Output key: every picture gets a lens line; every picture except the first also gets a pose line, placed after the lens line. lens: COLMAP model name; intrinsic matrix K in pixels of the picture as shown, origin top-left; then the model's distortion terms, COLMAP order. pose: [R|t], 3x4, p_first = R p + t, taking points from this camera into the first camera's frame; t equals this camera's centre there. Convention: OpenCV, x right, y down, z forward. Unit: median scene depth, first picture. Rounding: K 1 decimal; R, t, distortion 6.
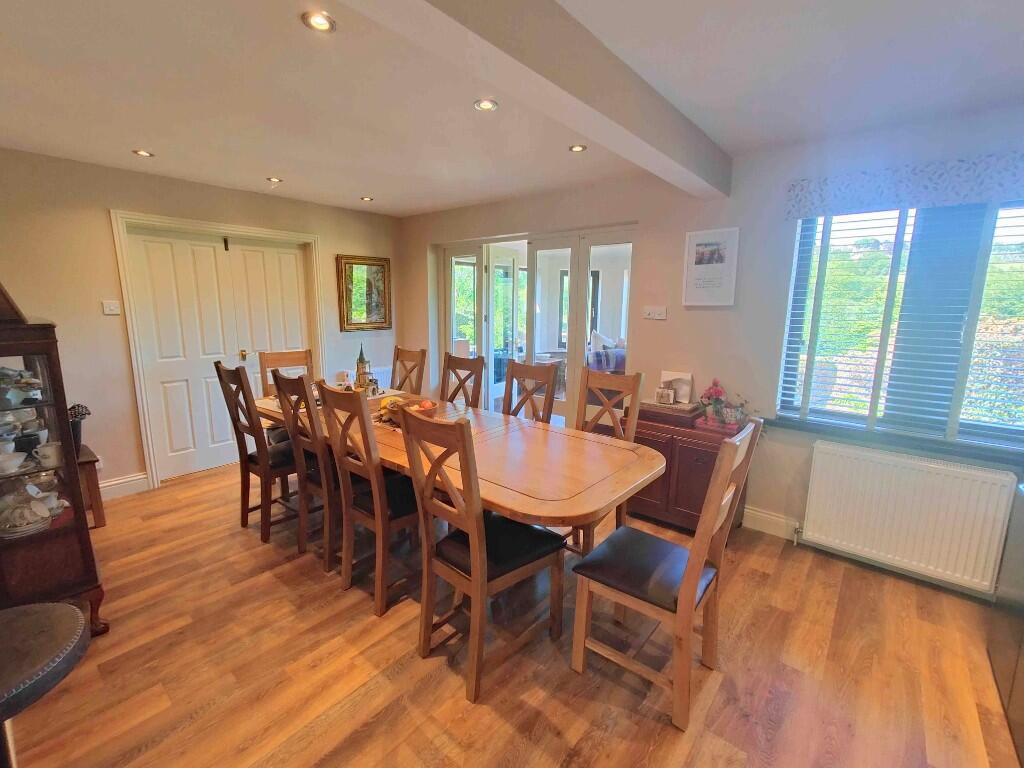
lens RADIAL K [[451.5, 0, 515.4], [0, 451.5, 382.4], [0, 0, 1]] dist [0.007970, 0.002162]
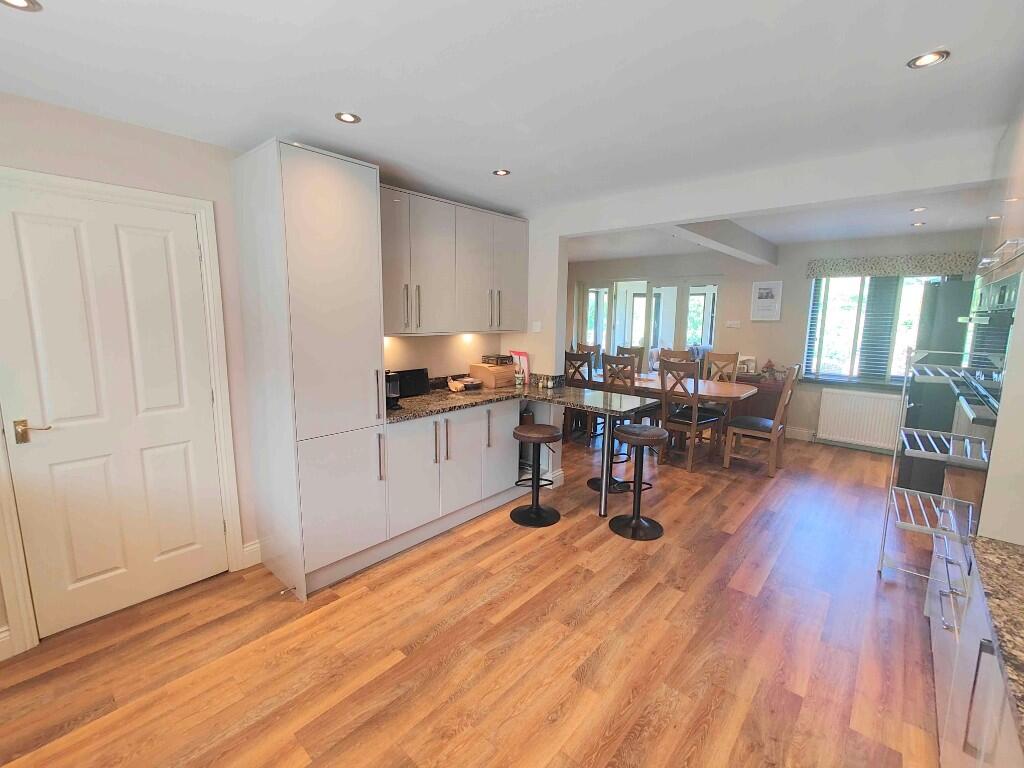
lens RADIAL K [[451.5, 0, 510.7], [0, 451.5, 380.3], [0, 0, 1]] dist [0.007970, 0.002162]
pose [[0.999695, 0.005149, -0.024159, -0.693641], [-0.005798, 0.999622, -0.026876, 0.161454], [0.024011, 0.027007, 0.999347, -1.072364]]
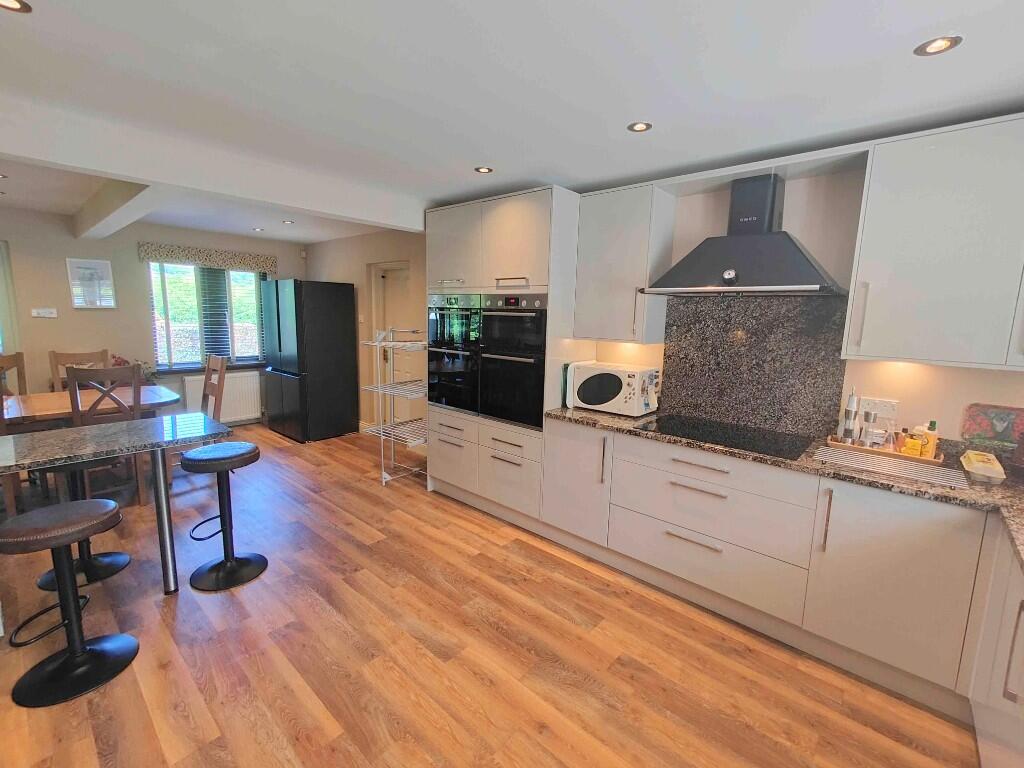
lens RADIAL K [[451.5, 0, 512.1], [0, 451.5, 384.3], [0, 0, 1]] dist [0.007970, 0.002162]
pose [[0.034481, -0.168478, 0.985102, -1.282639], [0.151700, 0.975149, 0.161466, 0.059011], [-0.987825, 0.143873, 0.059182, -0.540644]]
